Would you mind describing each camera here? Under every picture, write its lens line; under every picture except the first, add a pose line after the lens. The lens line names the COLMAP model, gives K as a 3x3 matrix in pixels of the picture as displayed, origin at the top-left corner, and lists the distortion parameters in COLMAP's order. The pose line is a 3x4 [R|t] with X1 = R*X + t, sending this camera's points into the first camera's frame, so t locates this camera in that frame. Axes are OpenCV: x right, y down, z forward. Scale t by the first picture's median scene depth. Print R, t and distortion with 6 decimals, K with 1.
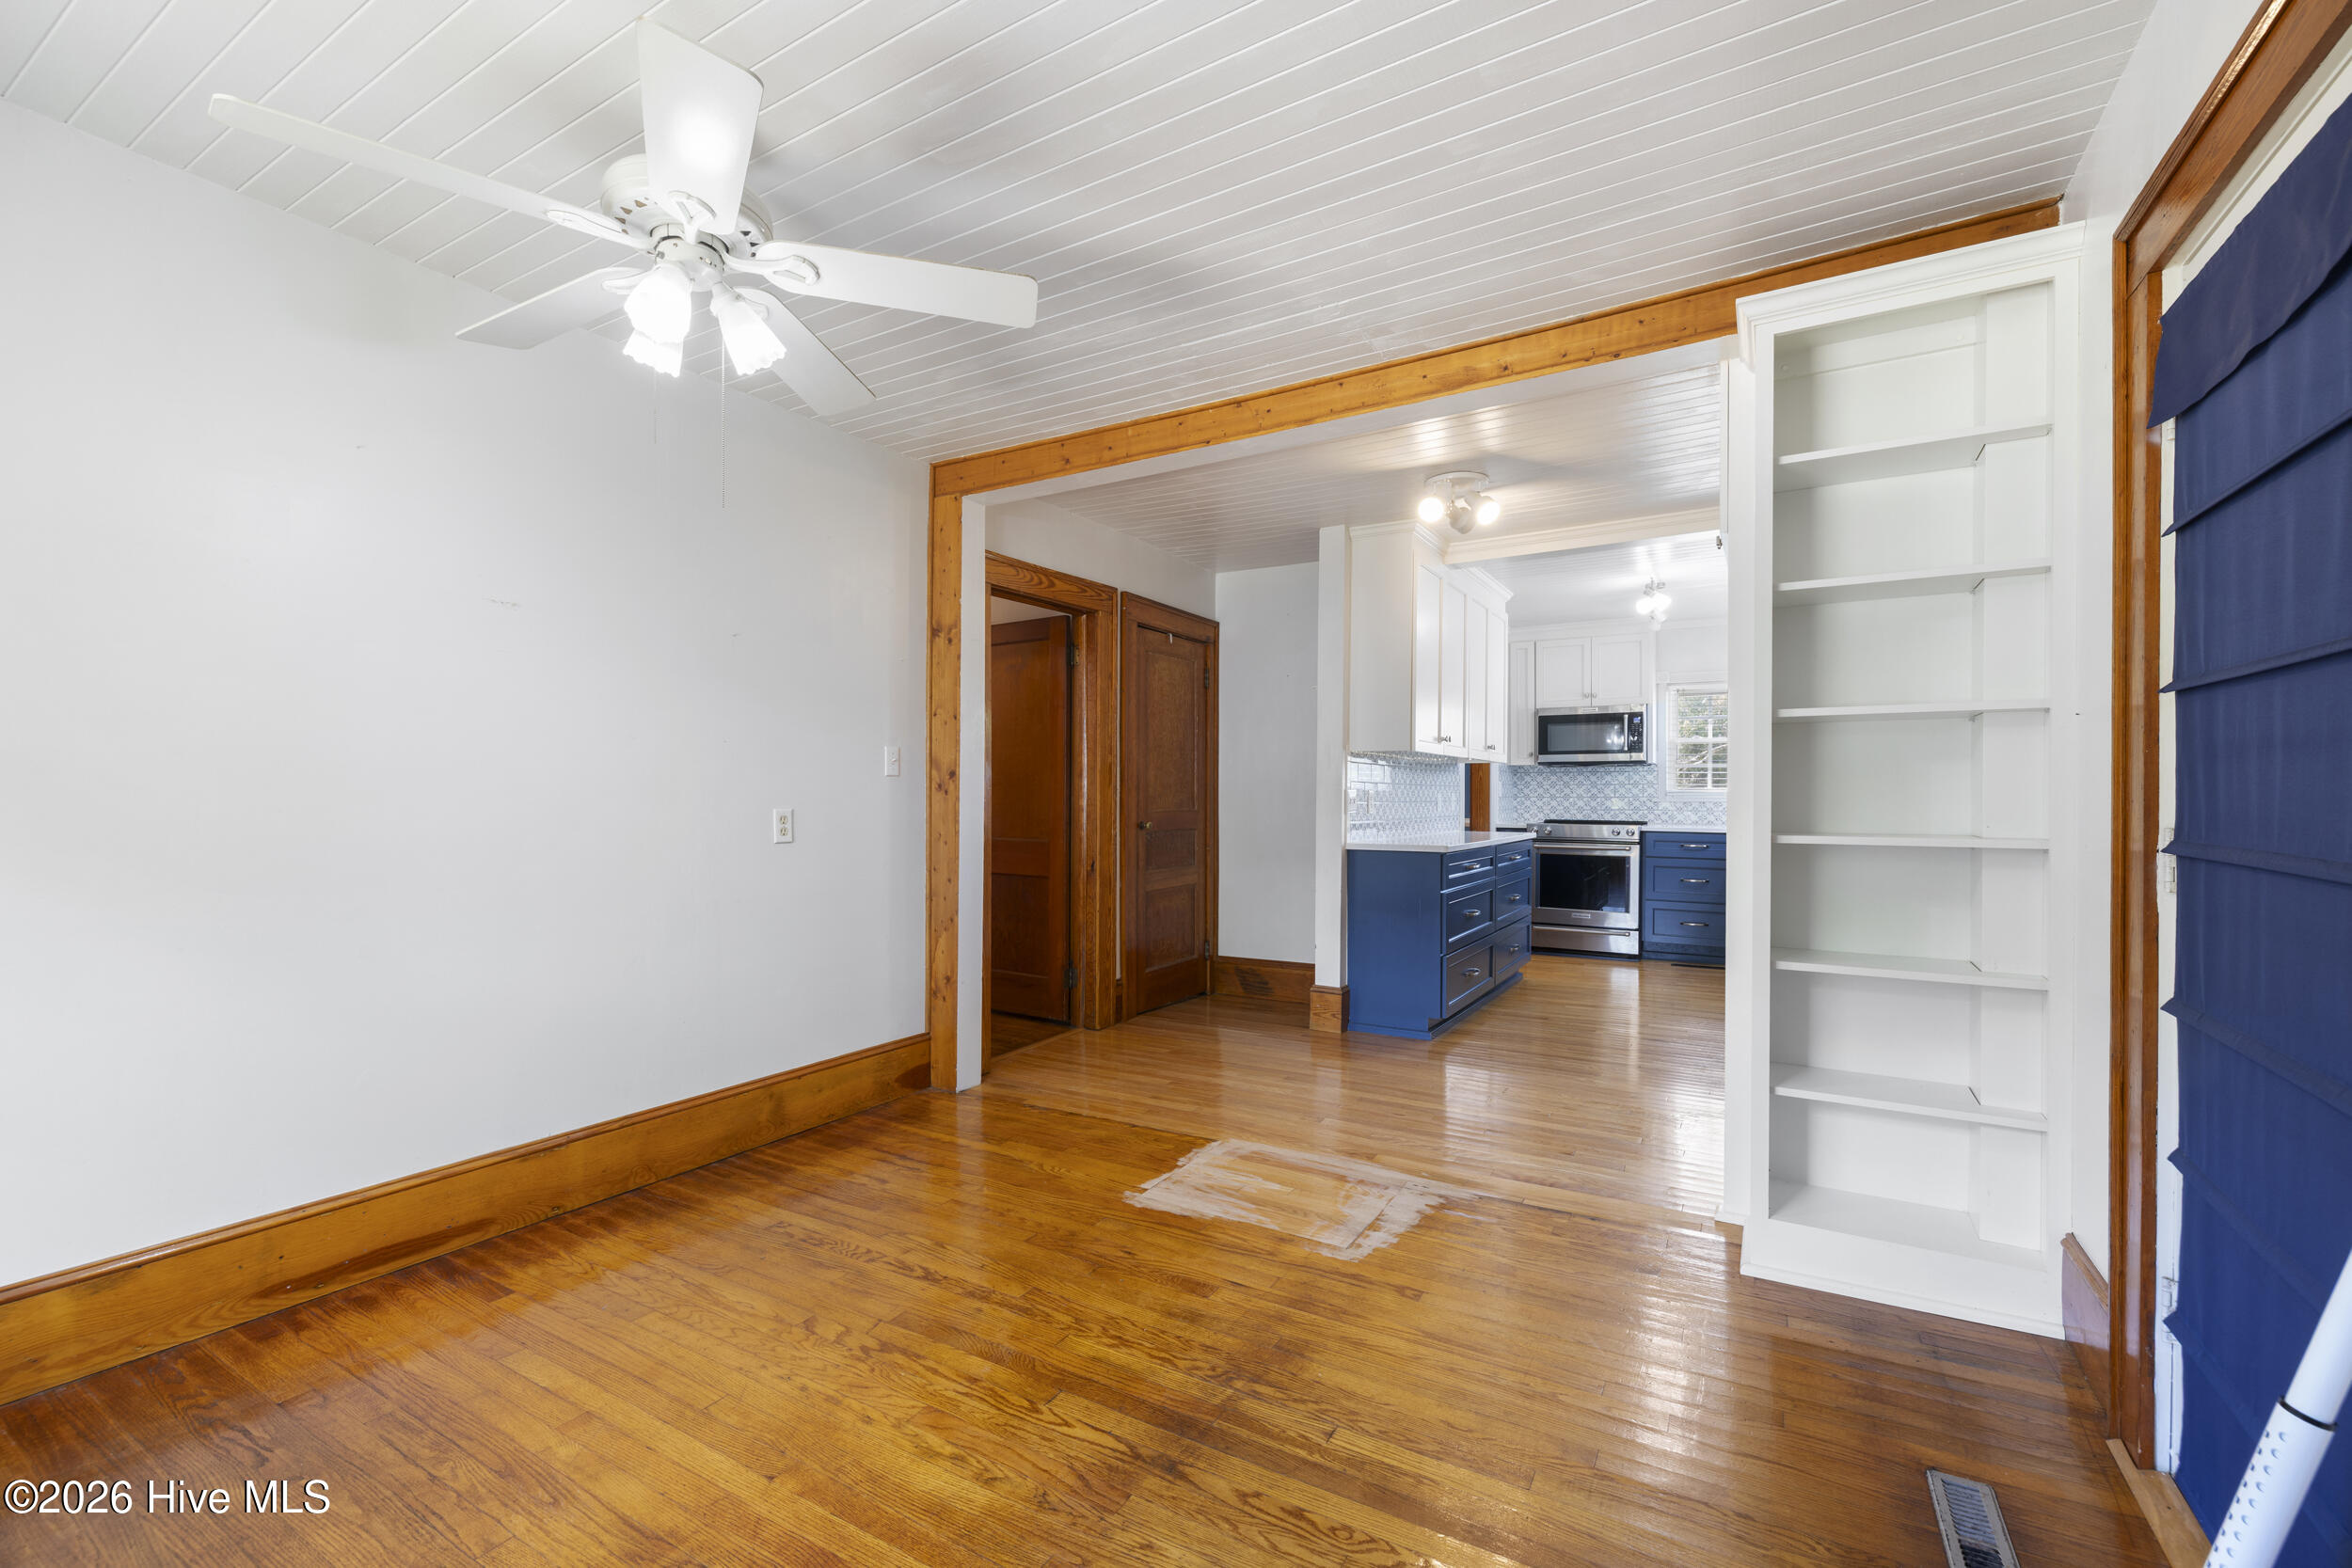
lens RADIAL K [[986.9, 0, 1171.2], [0, 986.9, 795.4], [0, 0, 1]] dist [0.000783, -0.000449]
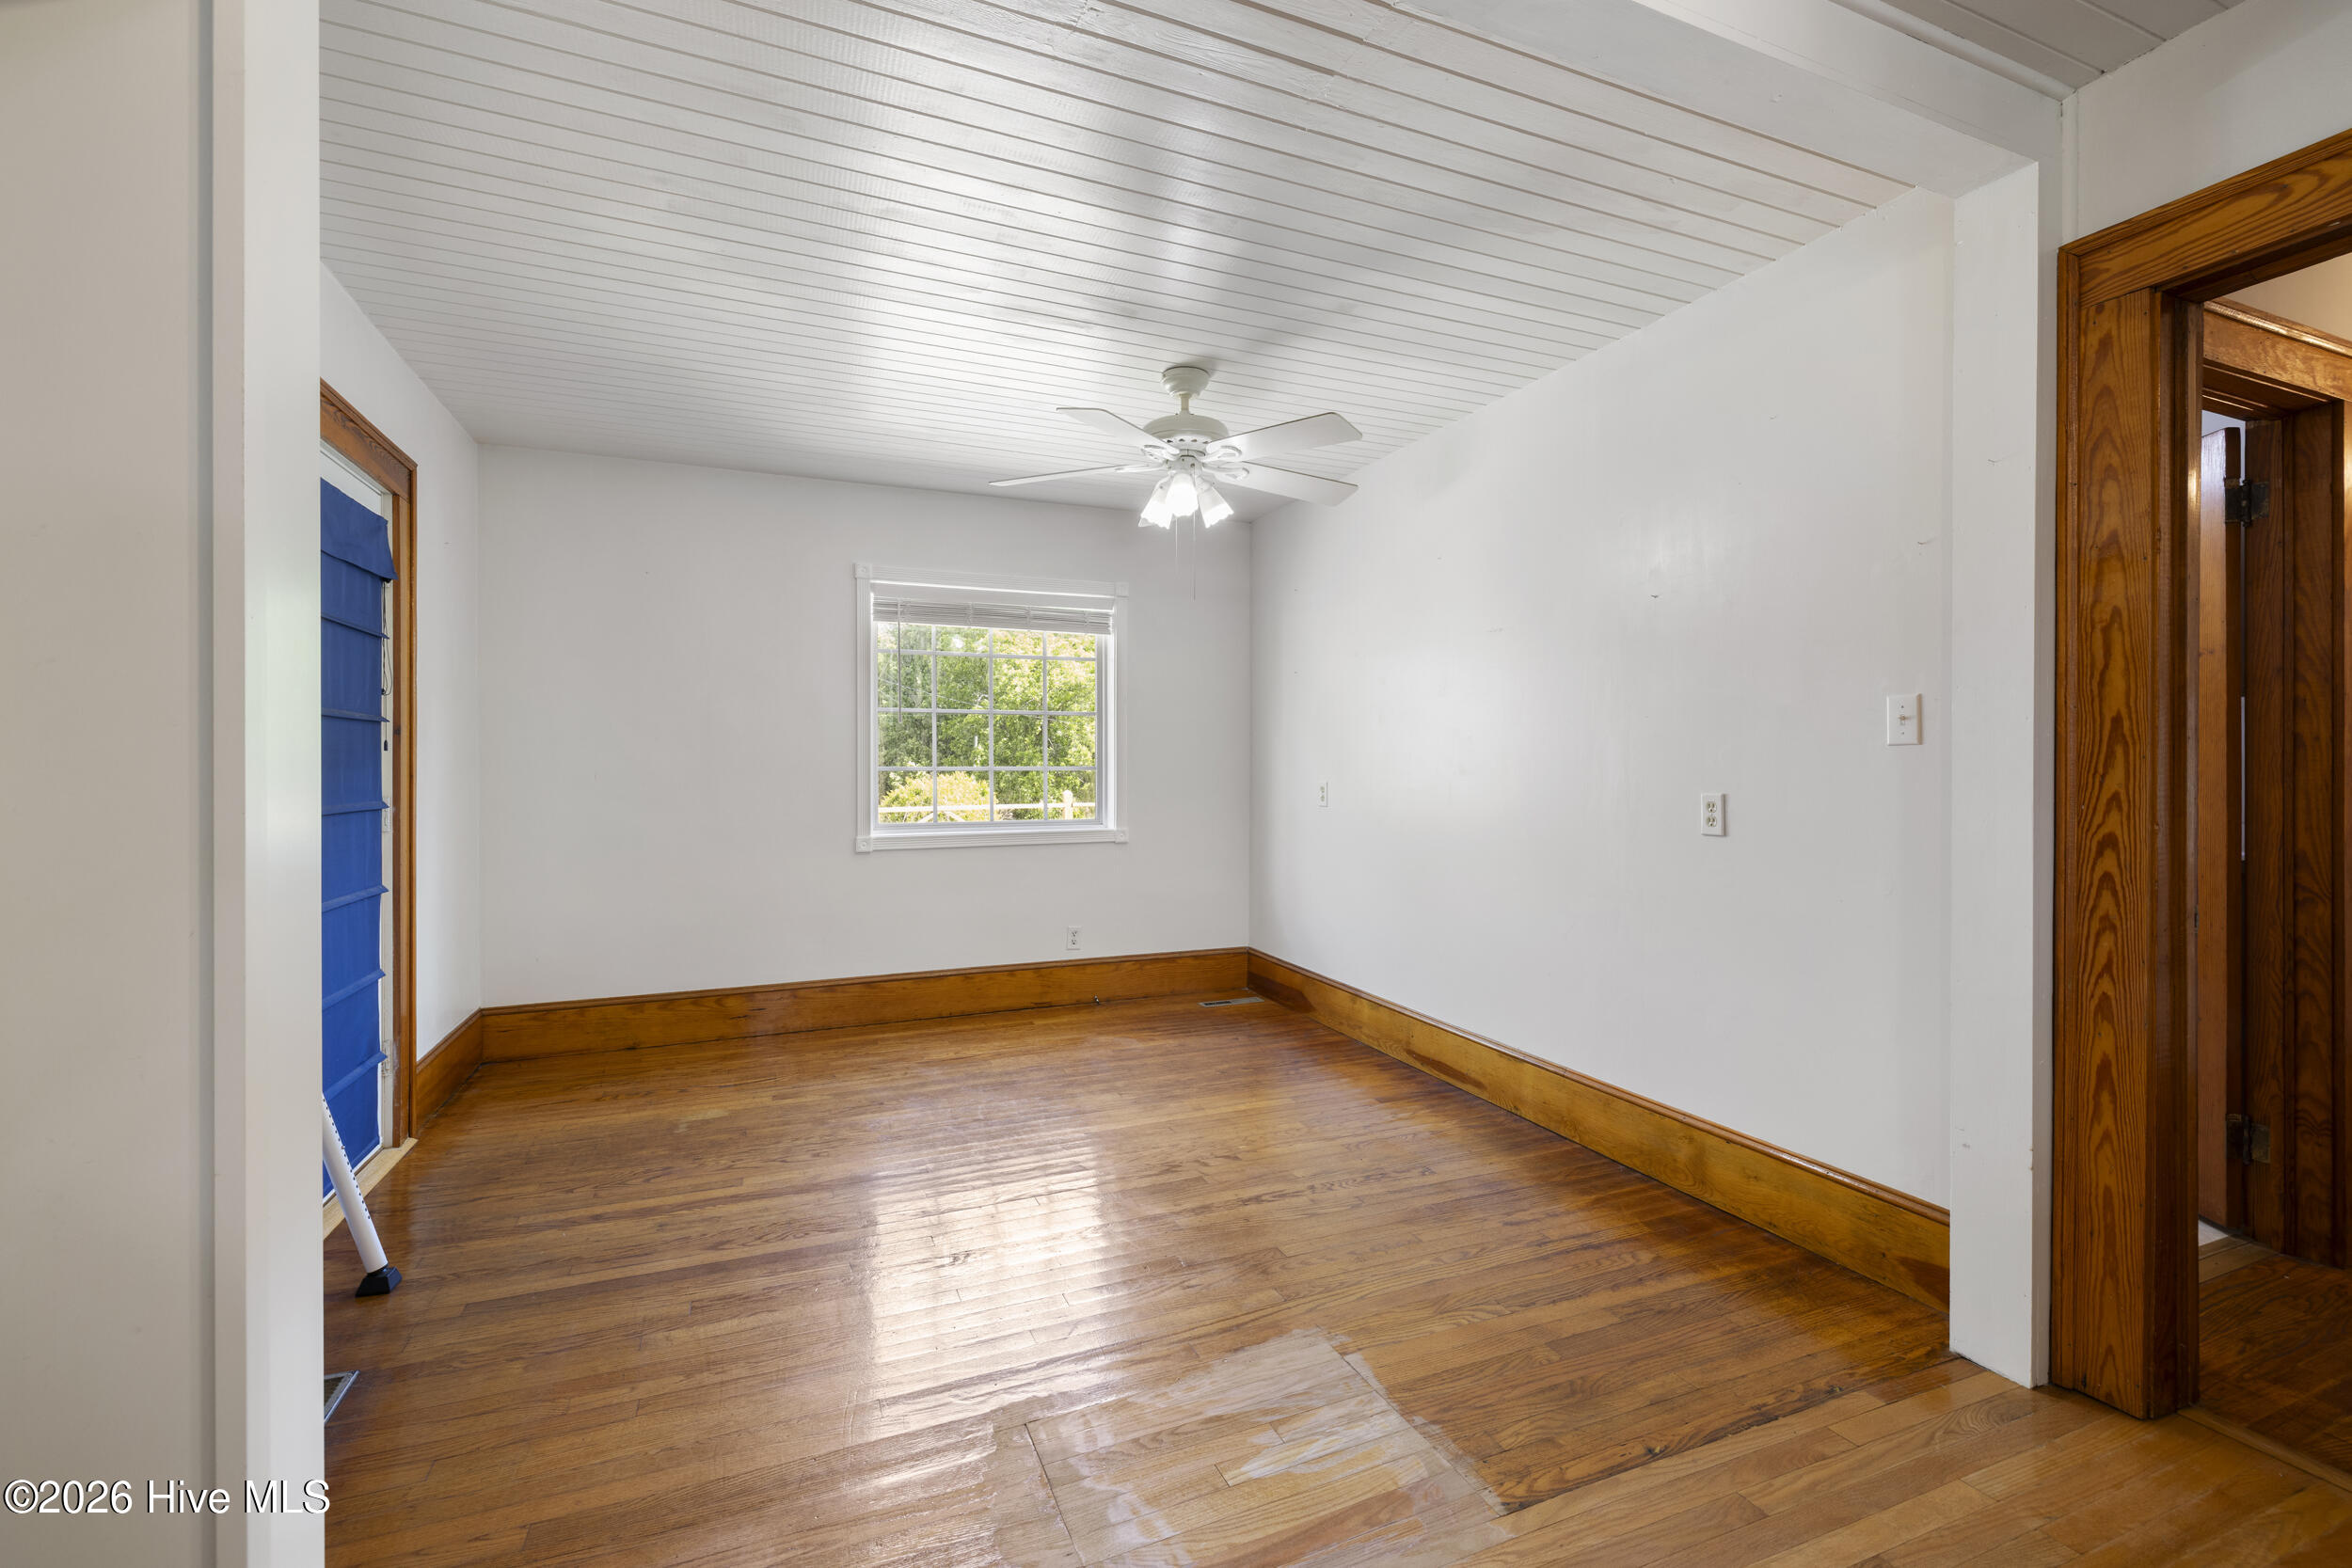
lens RADIAL K [[986.9, 0, 1181.1], [0, 986.9, 768.9], [0, 0, 1]] dist [0.000783, -0.000449]
pose [[-0.588724, -0.001393, -0.808333, 0.440629], [-0.001156, 0.999999, -0.000881, -0.004252], [0.808333, 0.000416, -0.588725, 0.974898]]
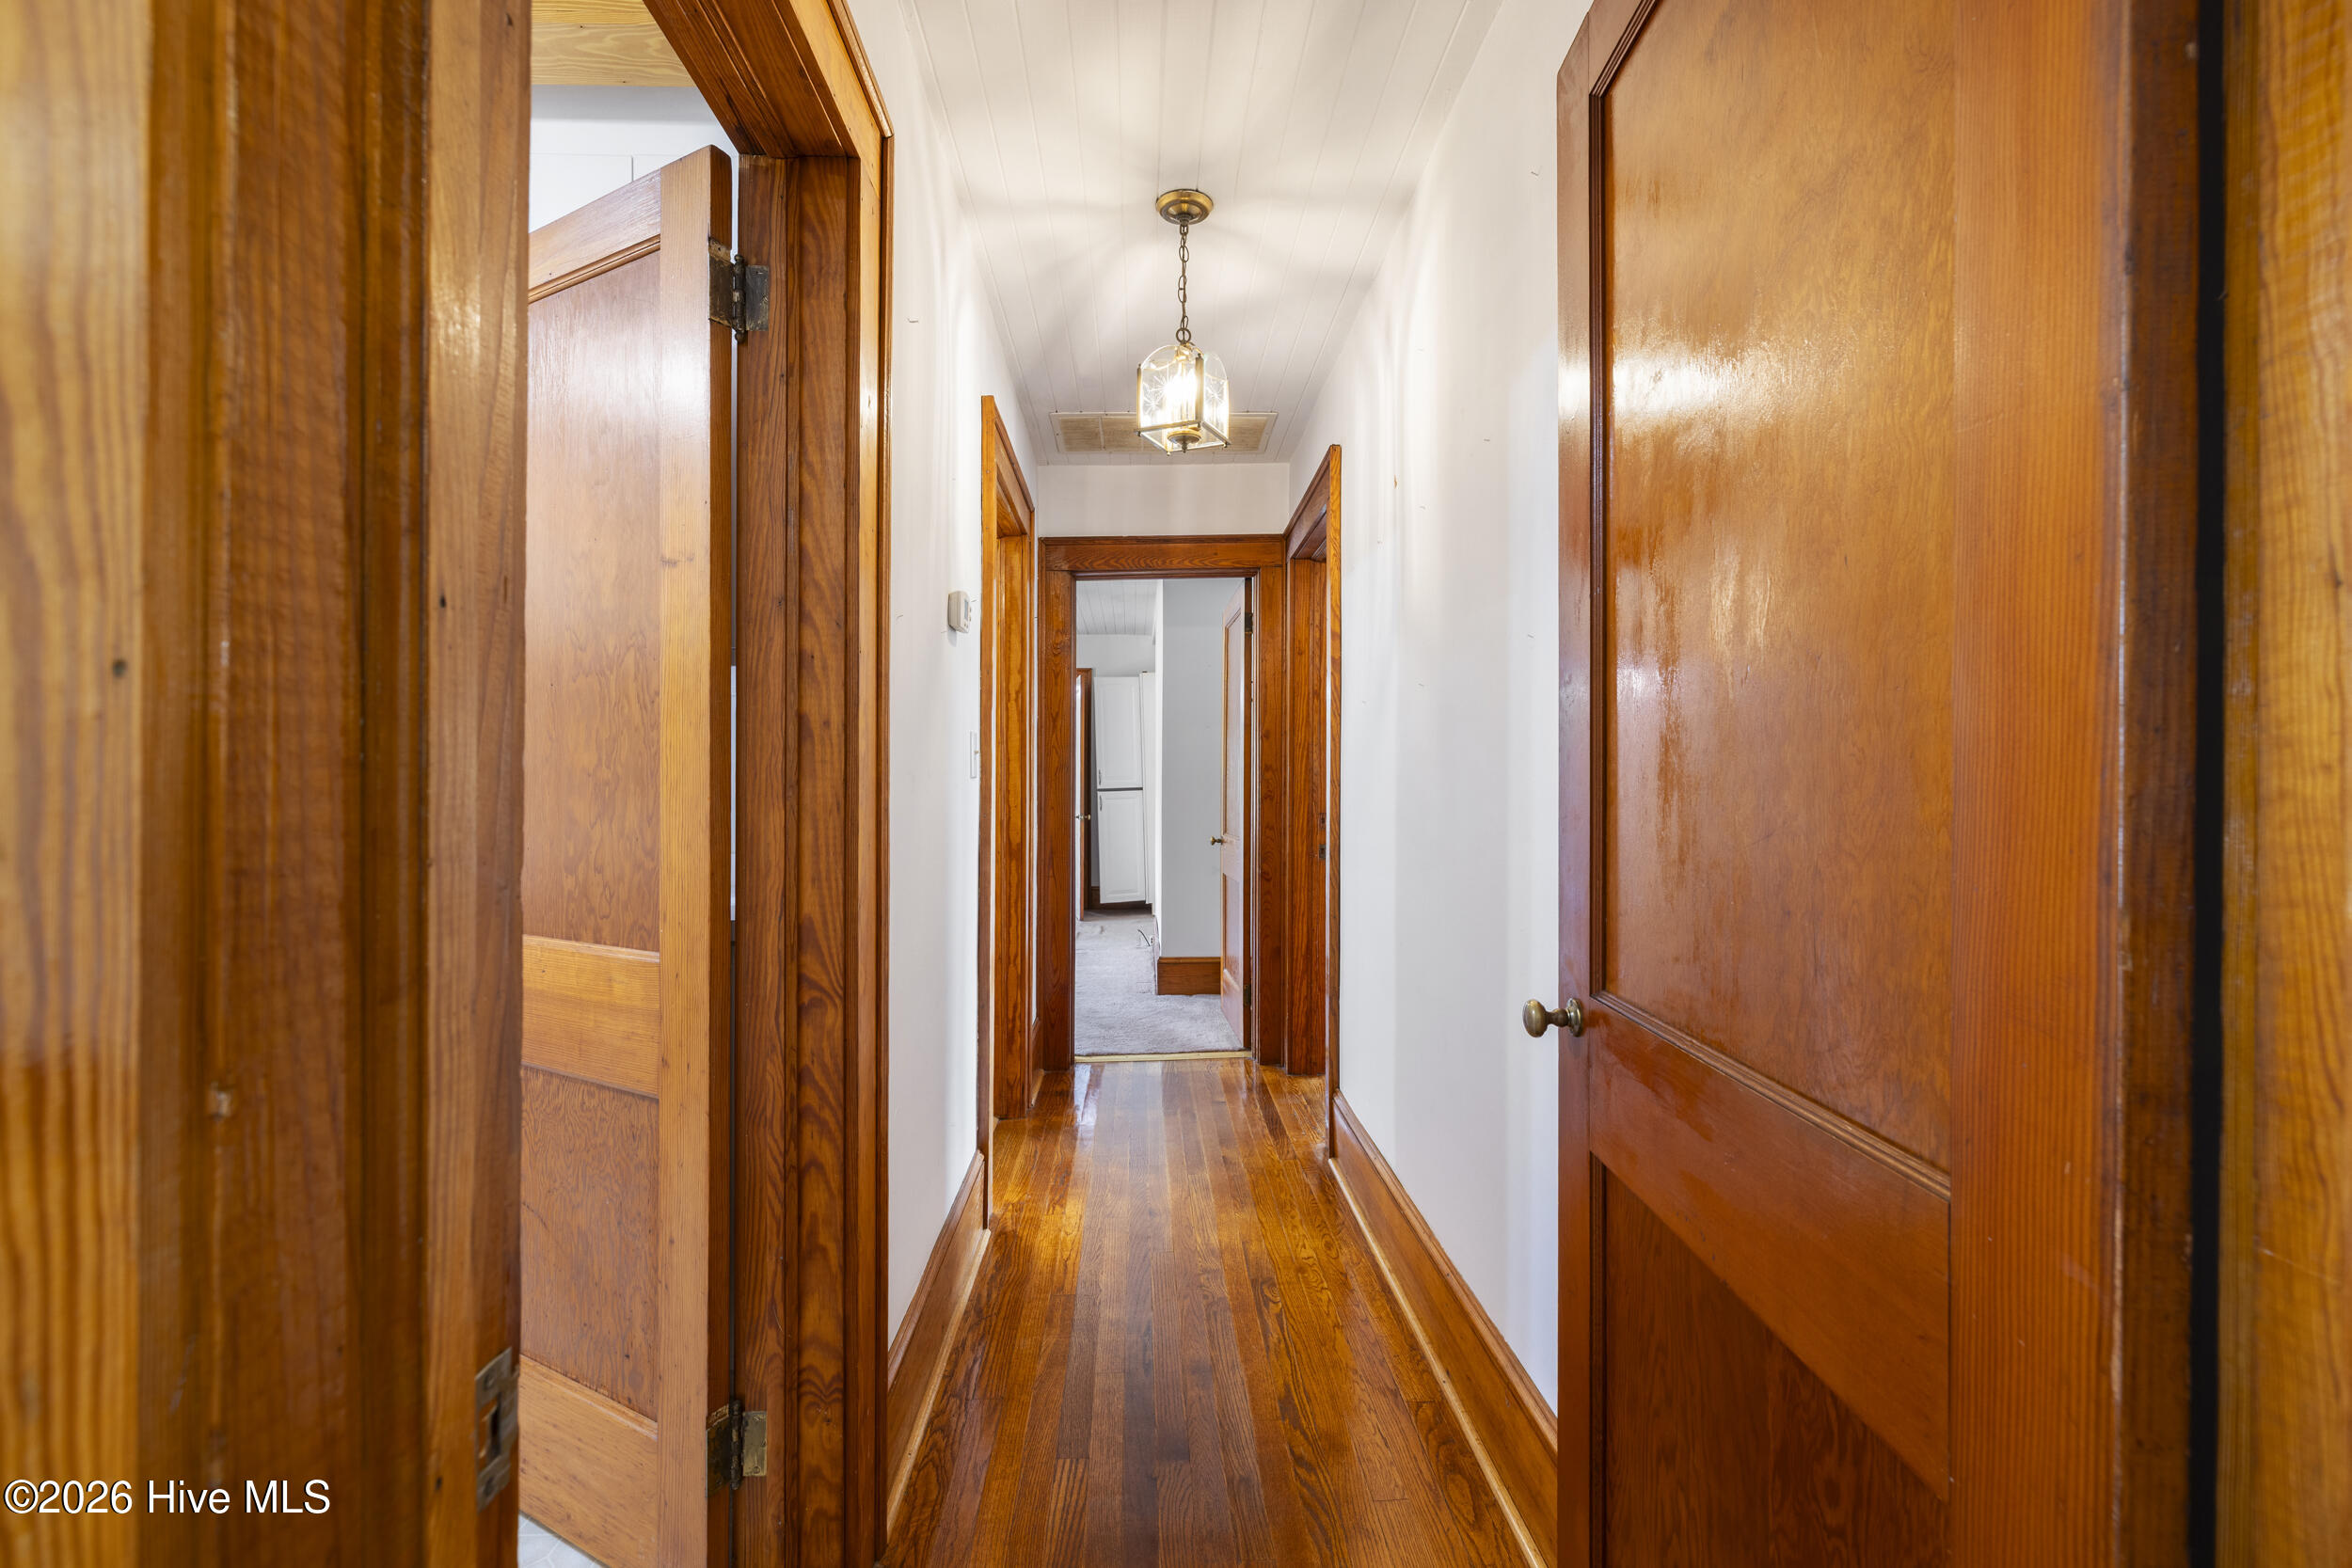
lens RADIAL K [[986.9, 0, 1174.0], [0, 986.9, 789.8], [0, 0, 1]] dist [0.000783, -0.000449]
pose [[0.550141, 0.005272, -0.835055, -0.077378], [-0.004381, 0.999985, 0.003427, -0.002503], [0.835061, 0.001773, 0.550155, 1.087068]]
